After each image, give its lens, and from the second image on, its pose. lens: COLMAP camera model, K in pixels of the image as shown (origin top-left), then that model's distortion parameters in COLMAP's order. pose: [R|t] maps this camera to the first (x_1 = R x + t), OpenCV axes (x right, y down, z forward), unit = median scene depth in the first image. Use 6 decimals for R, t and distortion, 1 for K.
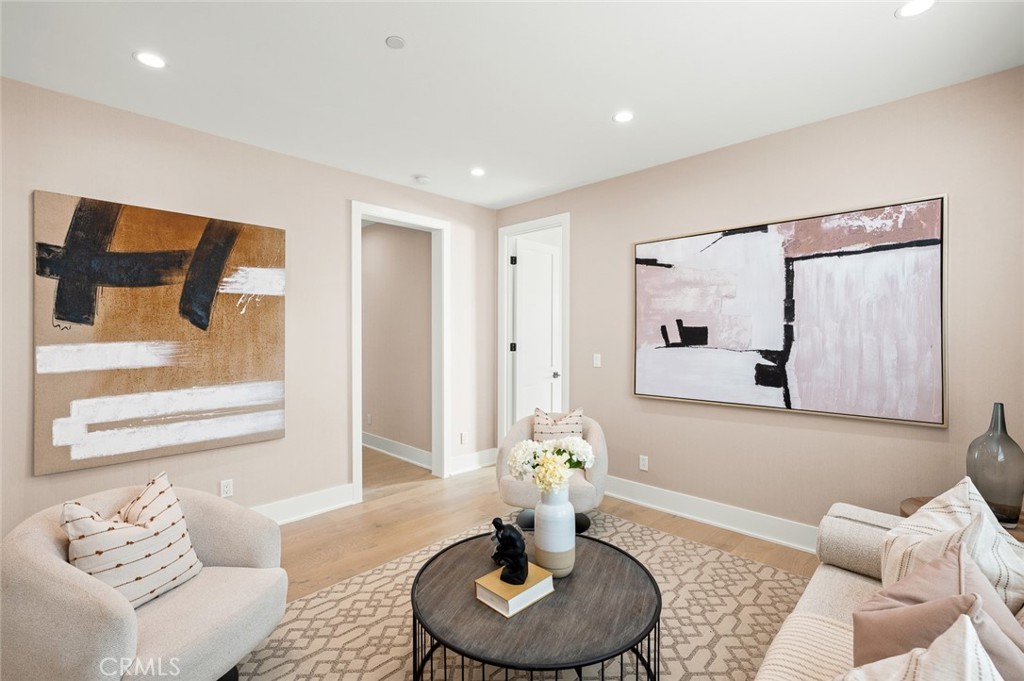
lens RADIAL K [[459.3, 0, 513.0], [0, 459.3, 338.5], [0, 0, 1]] dist [0.000498, -0.000412]
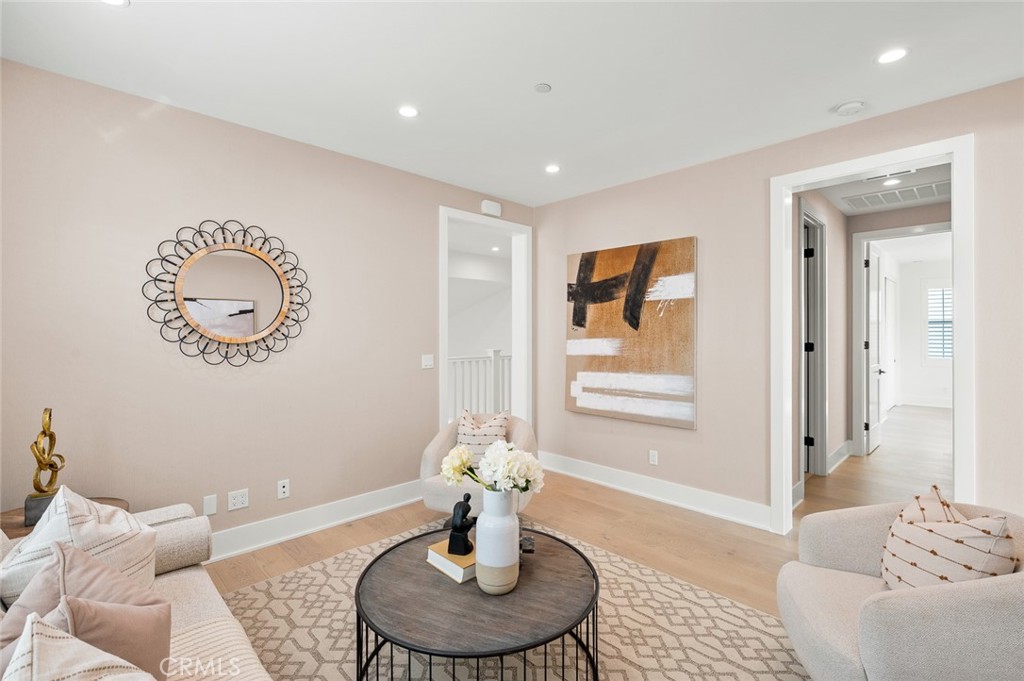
lens RADIAL K [[459.3, 0, 513.0], [0, 459.3, 338.5], [0, 0, 1]] dist [0.000498, -0.000412]
pose [[-0.031787, 0.014763, -0.999386, 0.676586], [-0.005945, 0.999870, 0.014959, -0.012924], [0.999477, 0.006417, -0.031695, 0.703994]]
